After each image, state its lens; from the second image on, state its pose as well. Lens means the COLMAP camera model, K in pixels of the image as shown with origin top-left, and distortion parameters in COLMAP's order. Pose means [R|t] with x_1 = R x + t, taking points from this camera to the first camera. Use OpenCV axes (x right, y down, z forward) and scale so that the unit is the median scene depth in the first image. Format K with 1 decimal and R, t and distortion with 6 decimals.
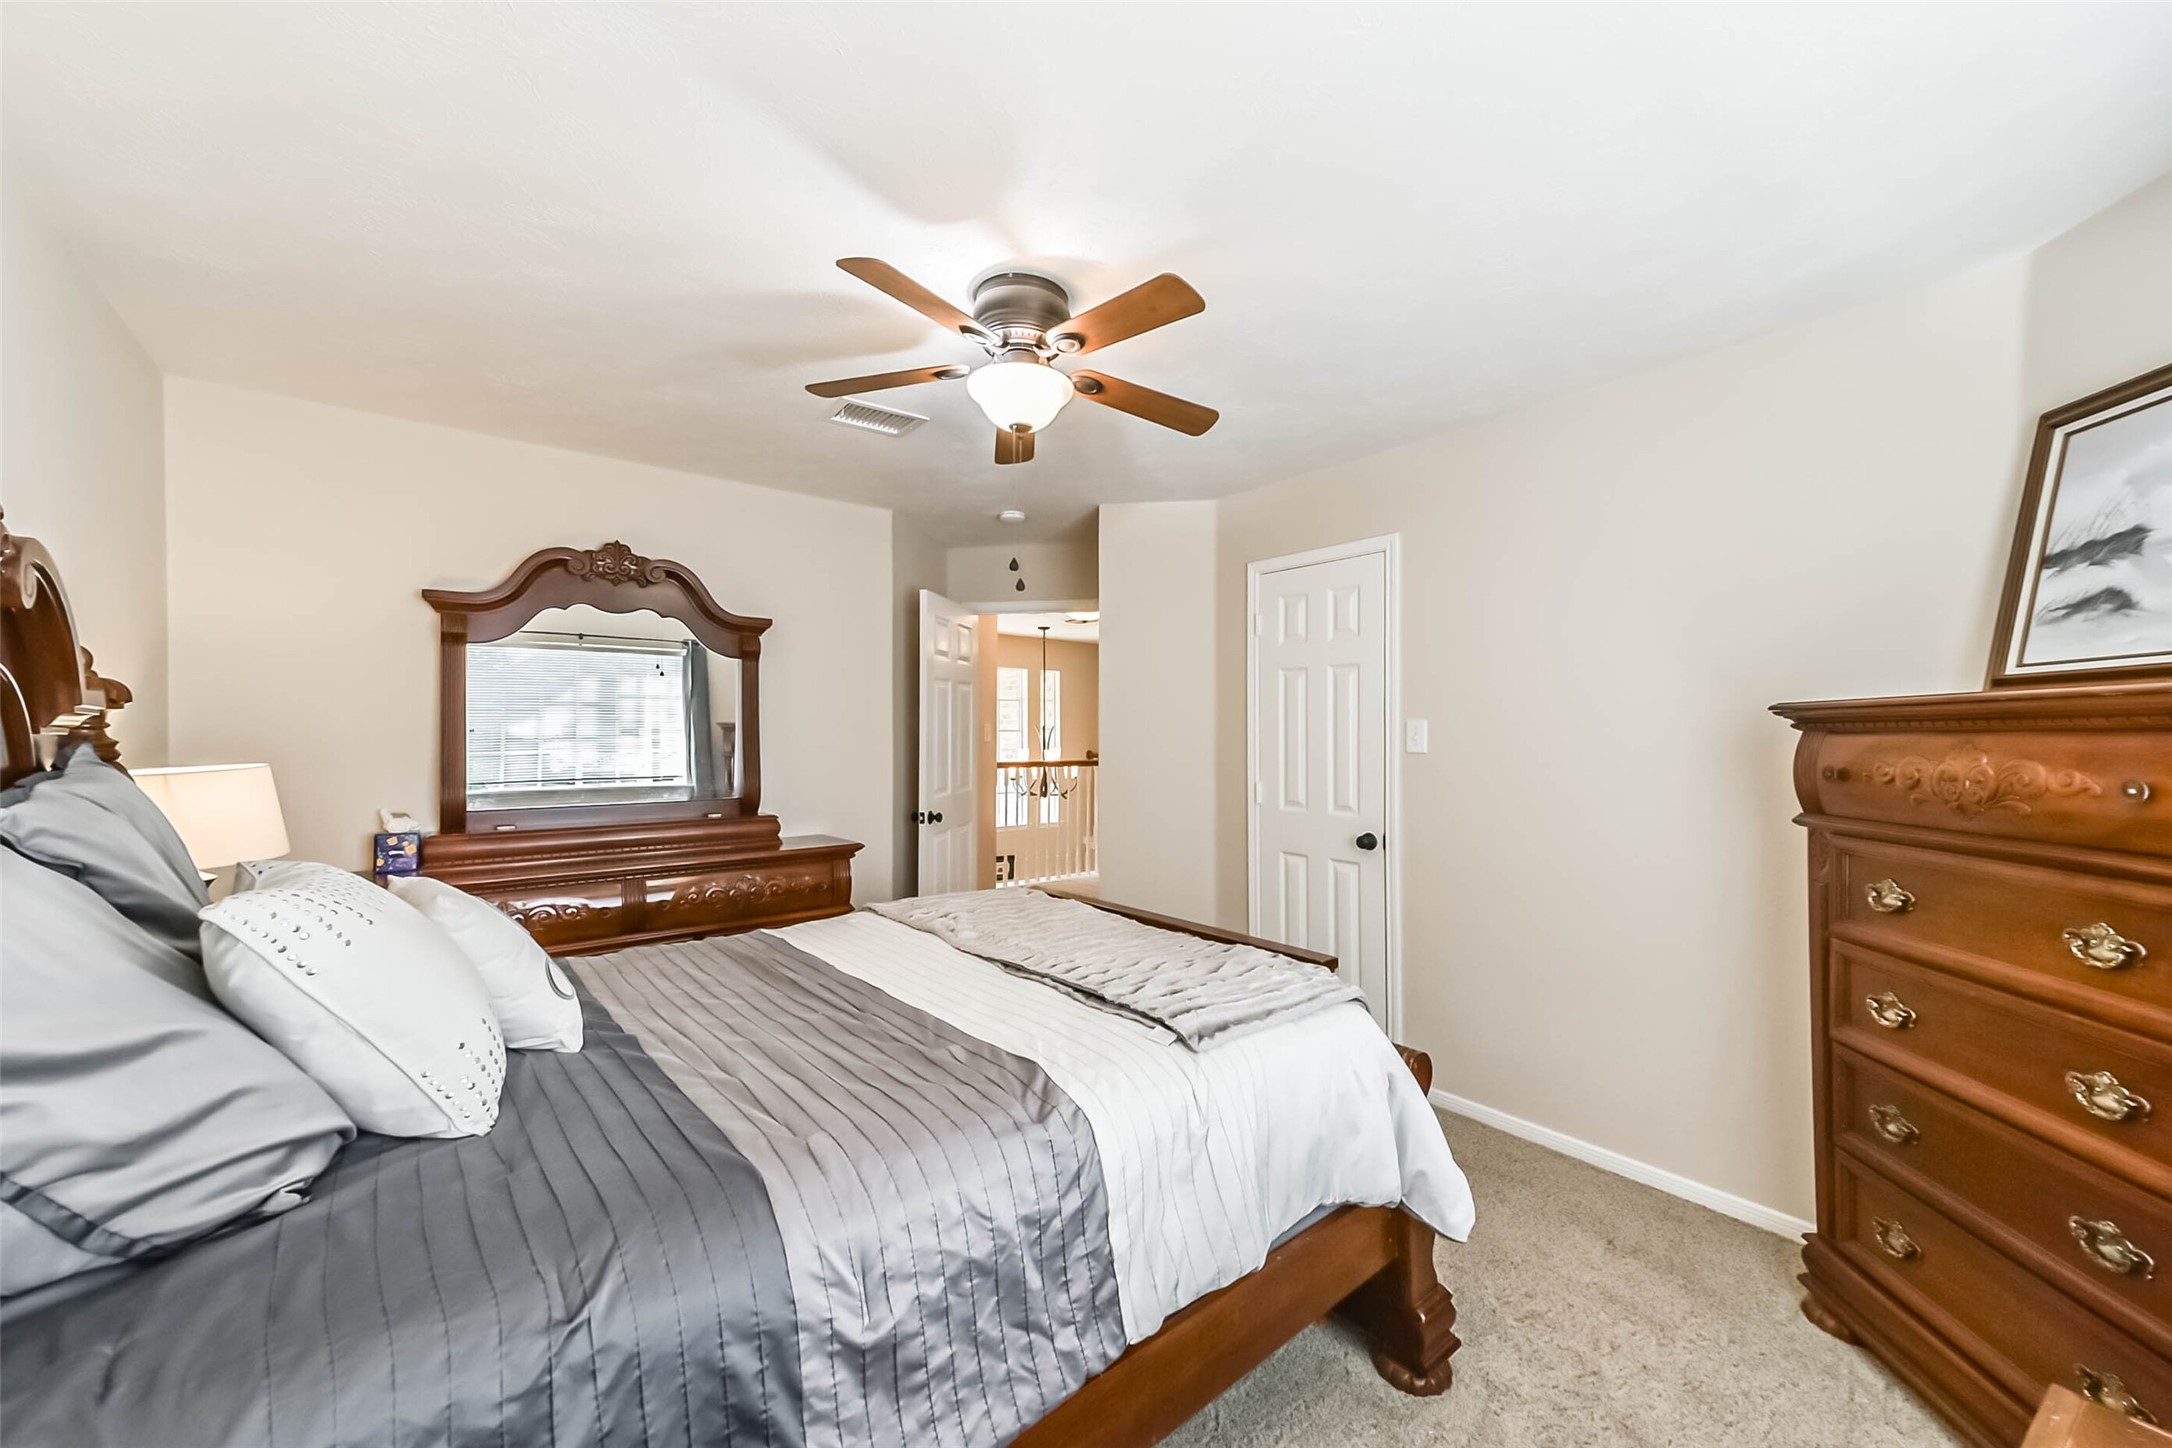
lens RADIAL K [[849.3, 0, 1086.0], [0, 849.3, 724.0], [0, 0, 1]] dist [0.032362, -0.011367]
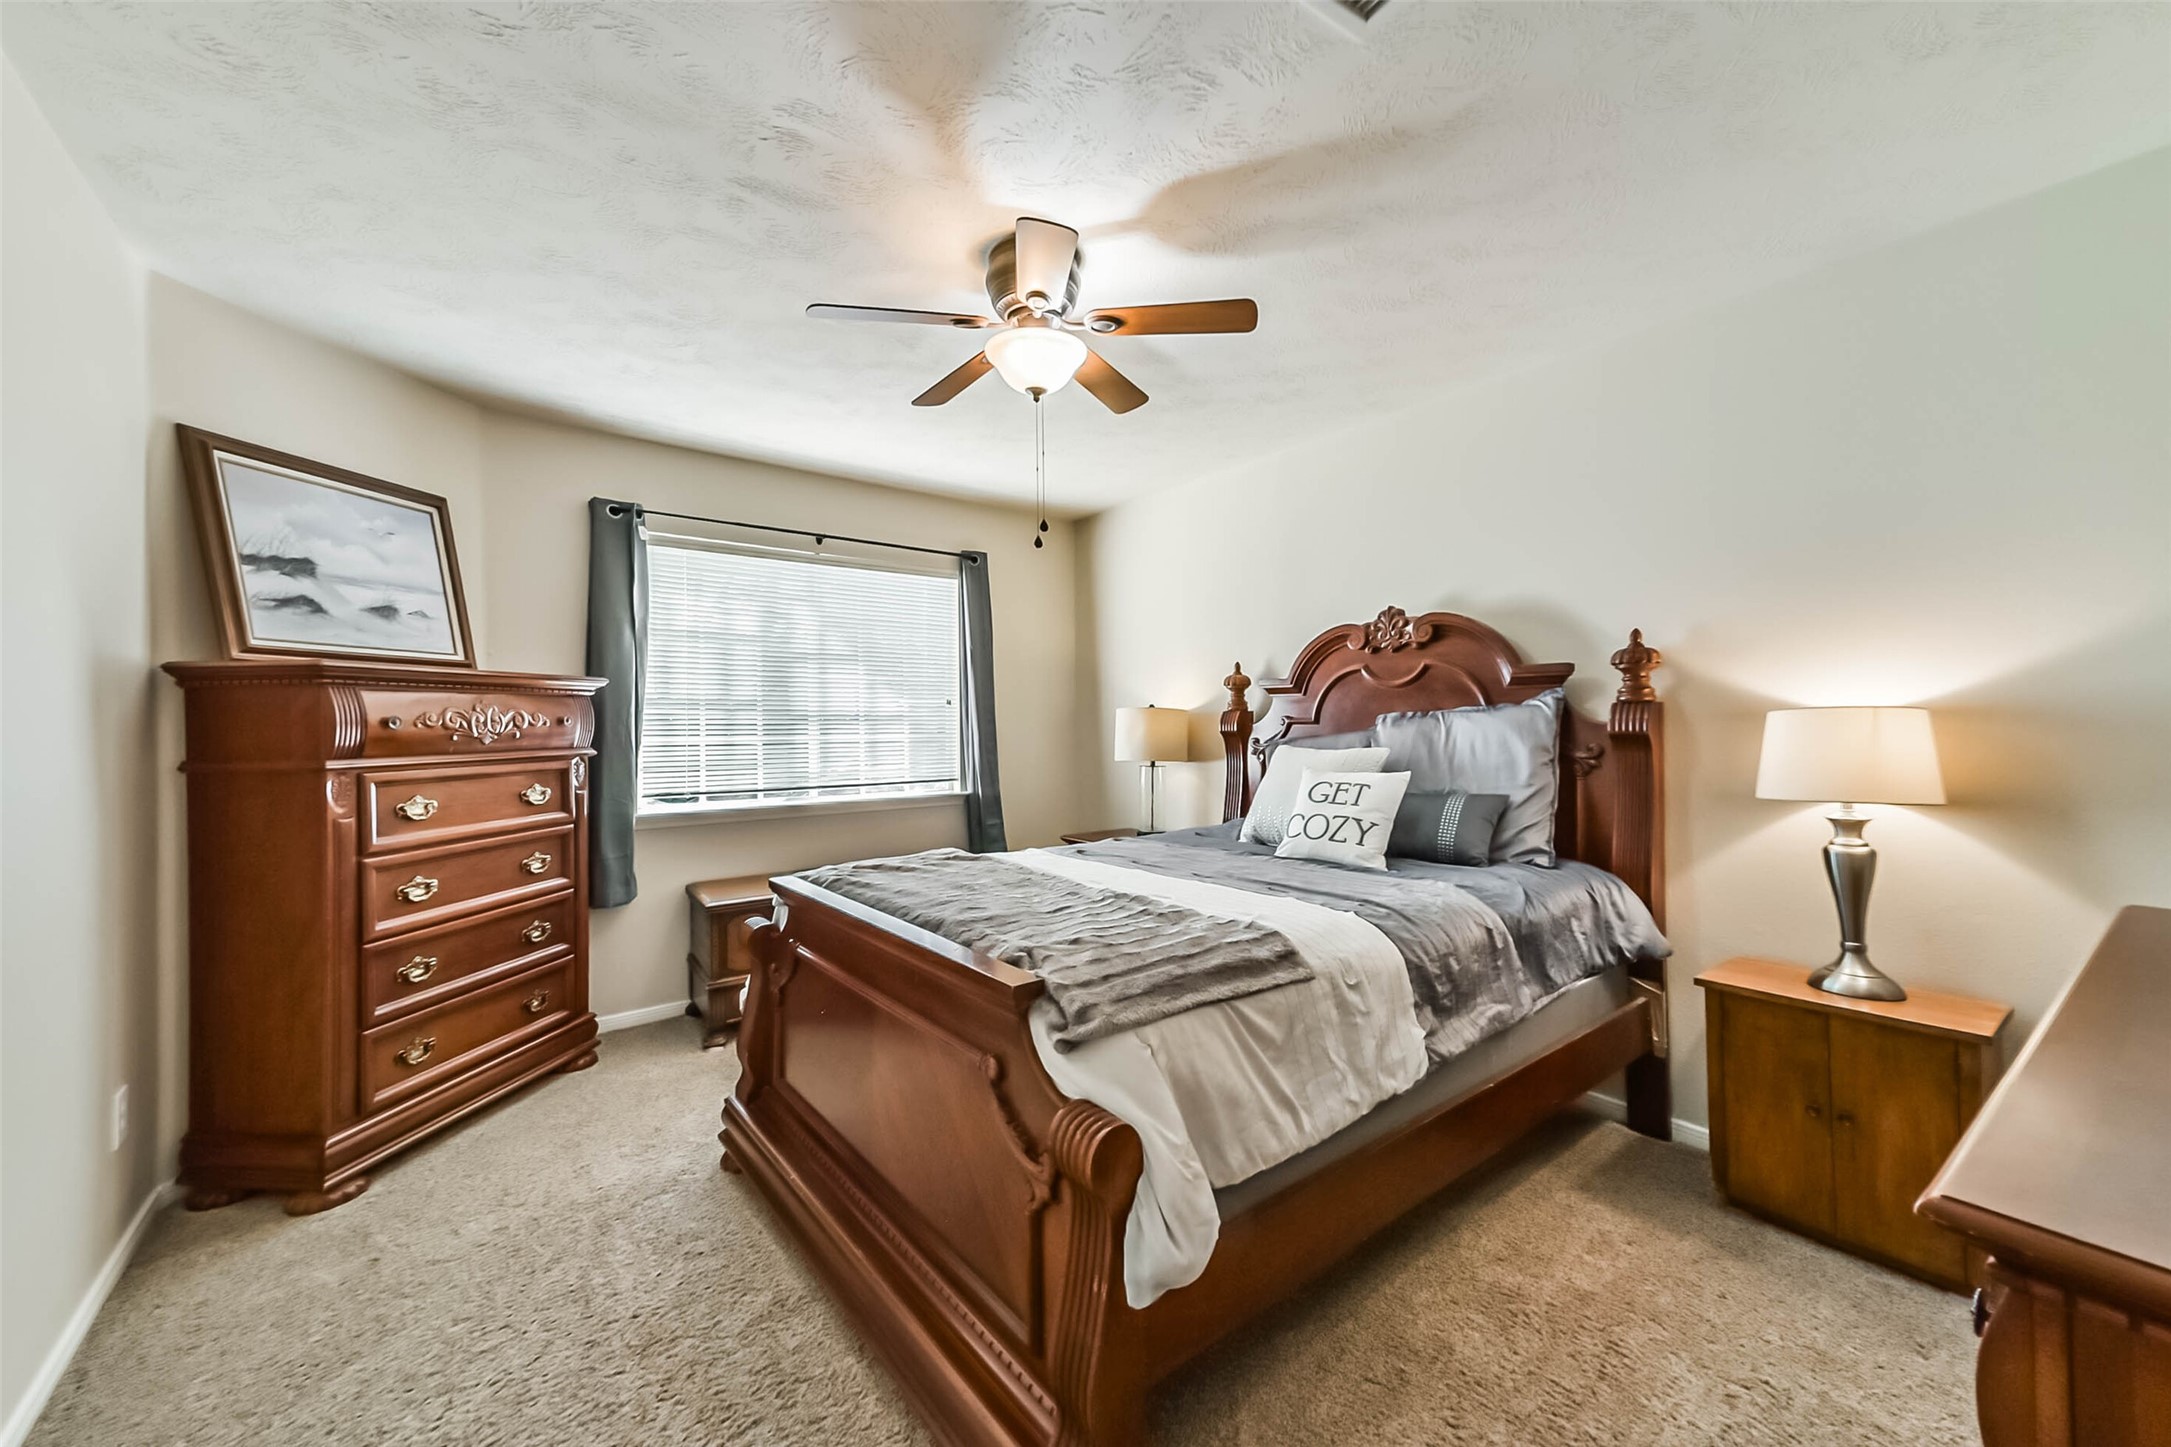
lens RADIAL K [[848.9, 0, 1085.5], [0, 848.9, 723.5], [0, 0, 1]] dist [0.032362, -0.011367]
pose [[-0.998633, 0.003249, 0.052163, -0.237053], [0.002793, 0.999957, -0.008821, 0.080347], [-0.052189, -0.008663, -0.998600, 2.427875]]
